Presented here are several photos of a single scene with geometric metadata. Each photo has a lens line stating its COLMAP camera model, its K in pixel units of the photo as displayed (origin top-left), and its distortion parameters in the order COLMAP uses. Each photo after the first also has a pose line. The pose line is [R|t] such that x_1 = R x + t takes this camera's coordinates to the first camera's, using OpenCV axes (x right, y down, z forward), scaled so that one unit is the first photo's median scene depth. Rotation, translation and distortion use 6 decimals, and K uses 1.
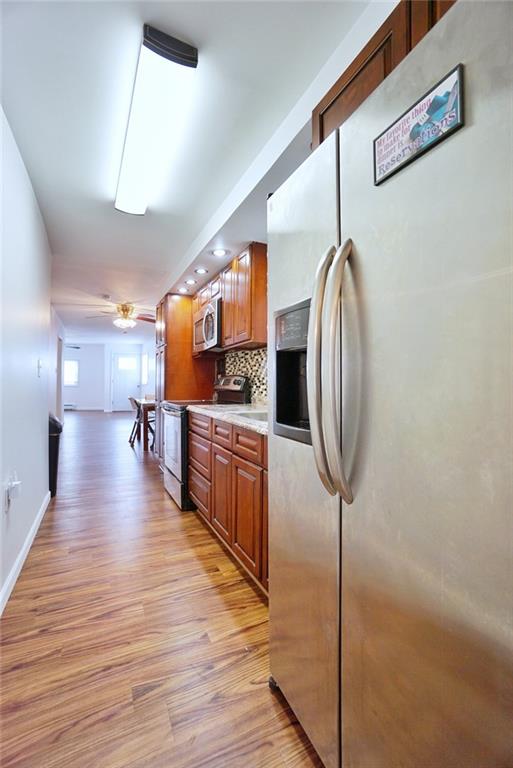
lens RADIAL K [[334.9, 0, 256.5], [0, 334.9, 384.0], [0, 0, 1]] dist [-0.056080, 0.020654]
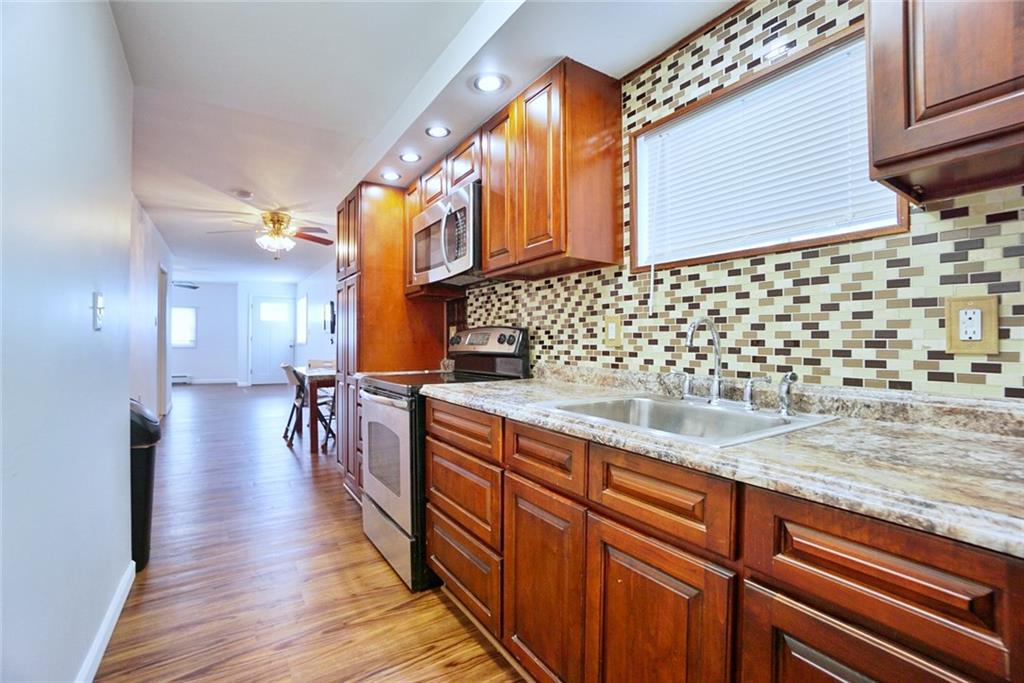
lens RADIAL K [[446.5, 0, 497.7], [0, 446.5, 341.4], [0, 0, 1]] dist [-0.056080, 0.020654]
pose [[0.994002, -0.007498, 0.109100, -0.143116], [0.007510, 0.999972, 0.000302, -0.001620], [-0.109100, 0.000519, 0.994031, 0.272110]]
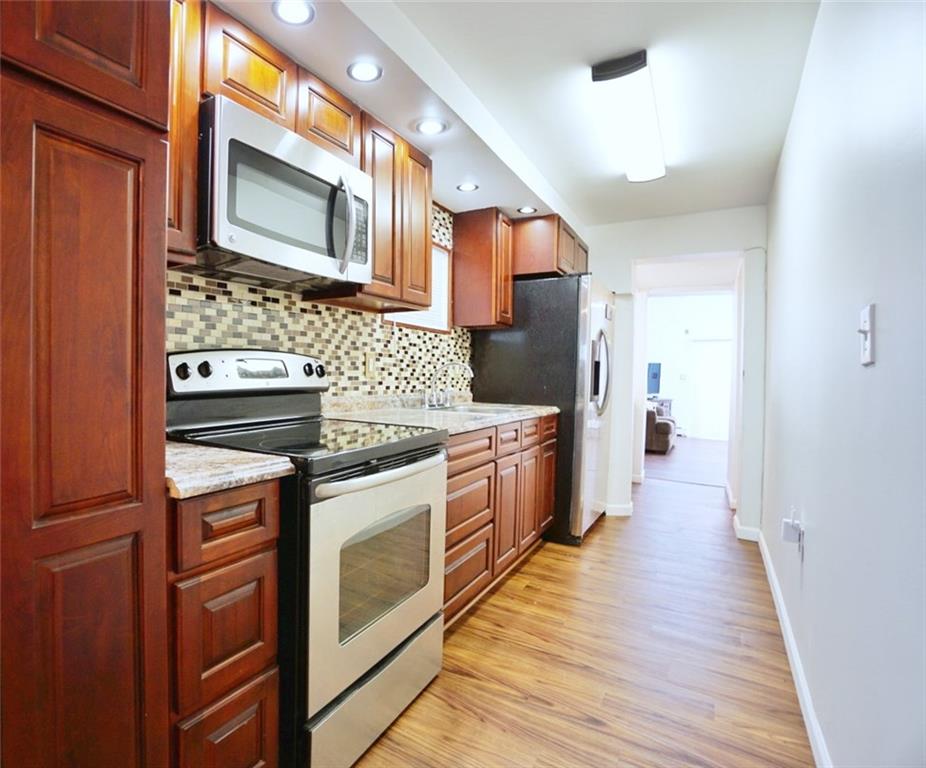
lens RADIAL K [[505.3, 0, 383.8], [0, 505.3, 386.4], [0, 0, 1]] dist [-0.001663, 0.000059]
pose [[-0.506503, -0.037817, 0.861408, -0.636476], [-0.015942, 0.999278, 0.034496, -0.007530], [-0.862091, 0.003740, -0.506740, 1.200865]]
